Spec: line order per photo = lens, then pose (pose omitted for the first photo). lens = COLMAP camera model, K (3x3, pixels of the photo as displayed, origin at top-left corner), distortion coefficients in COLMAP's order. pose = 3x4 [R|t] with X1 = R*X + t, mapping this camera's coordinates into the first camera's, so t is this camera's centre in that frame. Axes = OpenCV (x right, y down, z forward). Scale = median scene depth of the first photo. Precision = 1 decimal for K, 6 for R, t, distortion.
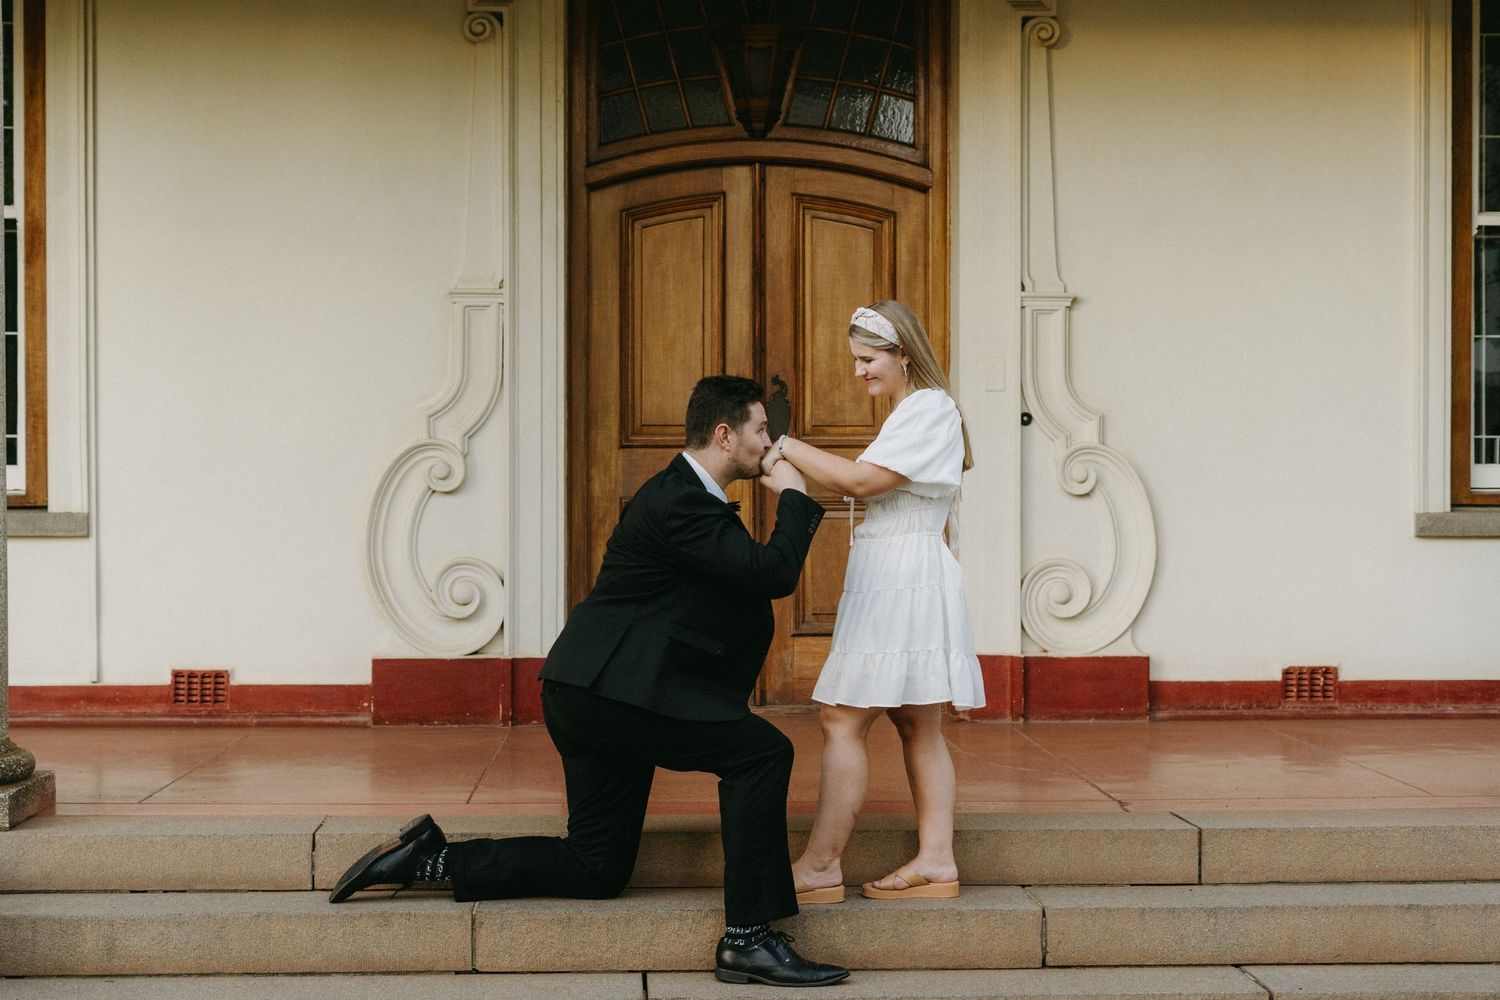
lens RADIAL K [[2384.4, 0, 747.0], [0, 2384.4, 575.8], [0, 0, 1]] dist [0.031358, -0.116275]
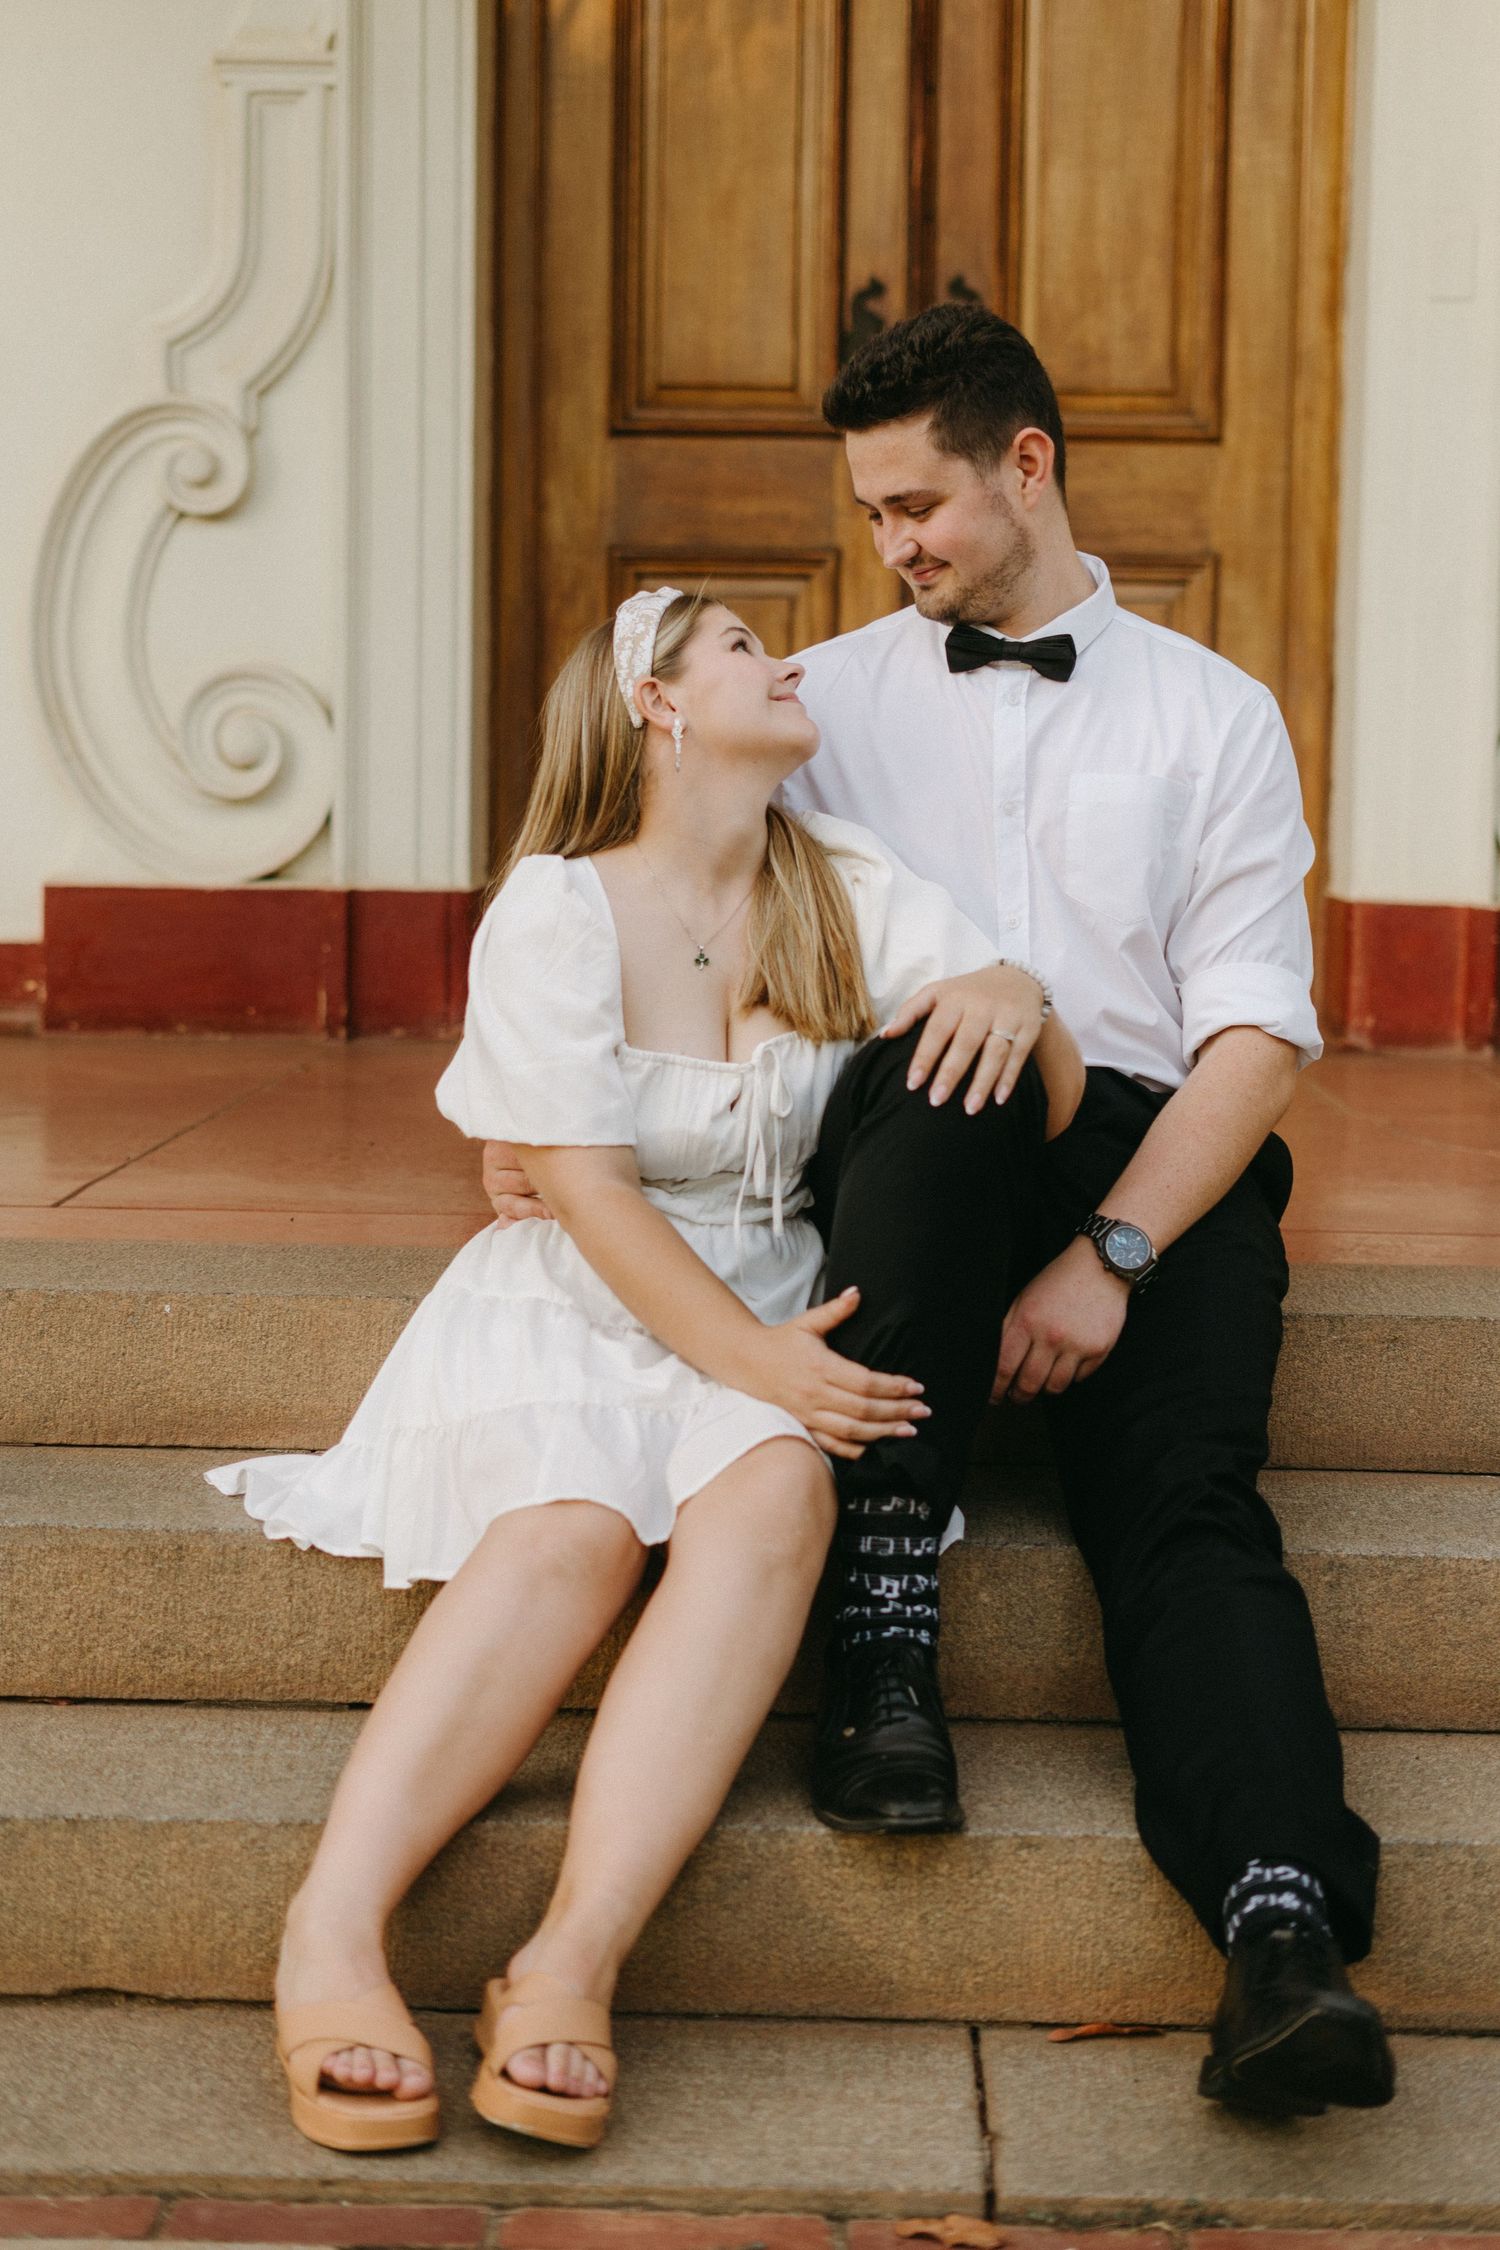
lens RADIAL K [[3576.6, 0, 750.0], [0, 3576.6, 1125.0], [0, 0, 1]] dist [0.031358, -0.116275]
pose [[0.996816, 0.020570, -0.077037, 0.029863], [-0.015128, 0.997392, 0.070575, 0.030109], [0.078288, -0.069185, 0.994527, 0.328962]]
